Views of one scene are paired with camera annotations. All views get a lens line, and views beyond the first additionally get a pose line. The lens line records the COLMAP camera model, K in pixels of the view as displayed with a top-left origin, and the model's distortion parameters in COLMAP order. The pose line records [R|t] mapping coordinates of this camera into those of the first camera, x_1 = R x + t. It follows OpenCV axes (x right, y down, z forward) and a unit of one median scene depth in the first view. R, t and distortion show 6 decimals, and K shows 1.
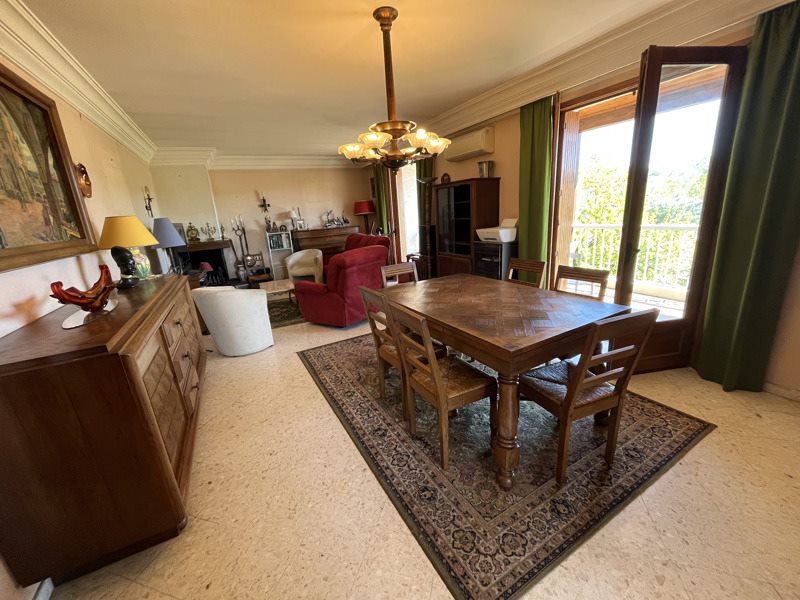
lens RADIAL K [[323.1, 0, 402.2], [0, 323.1, 299.6], [0, 0, 1]] dist [0.000256, 0.000059]
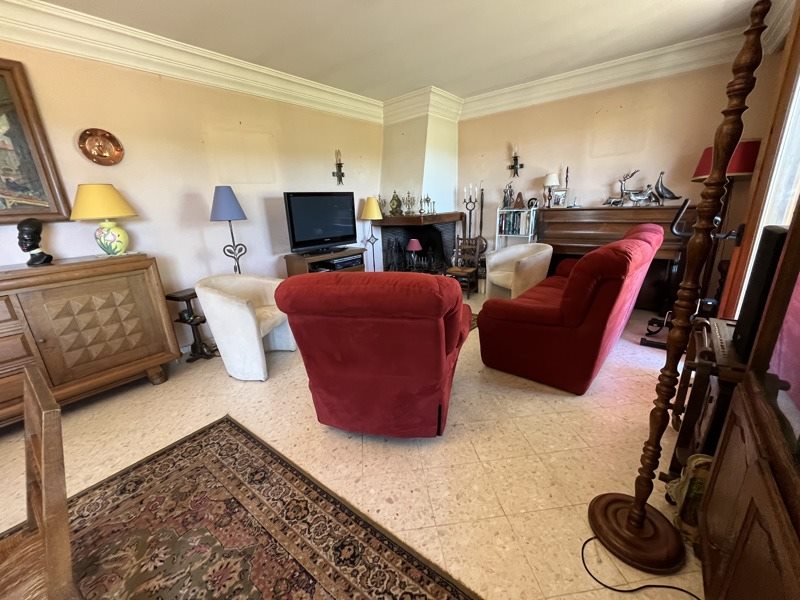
lens RADIAL K [[323.1, 0, 400.7], [0, 323.1, 299.1], [0, 0, 1]] dist [0.000256, 0.000059]
pose [[0.388051, 0.313475, -0.866689, 0.138677], [-0.228038, 0.943797, 0.239263, -0.140207], [0.892981, 0.104792, 0.437726, 0.531723]]
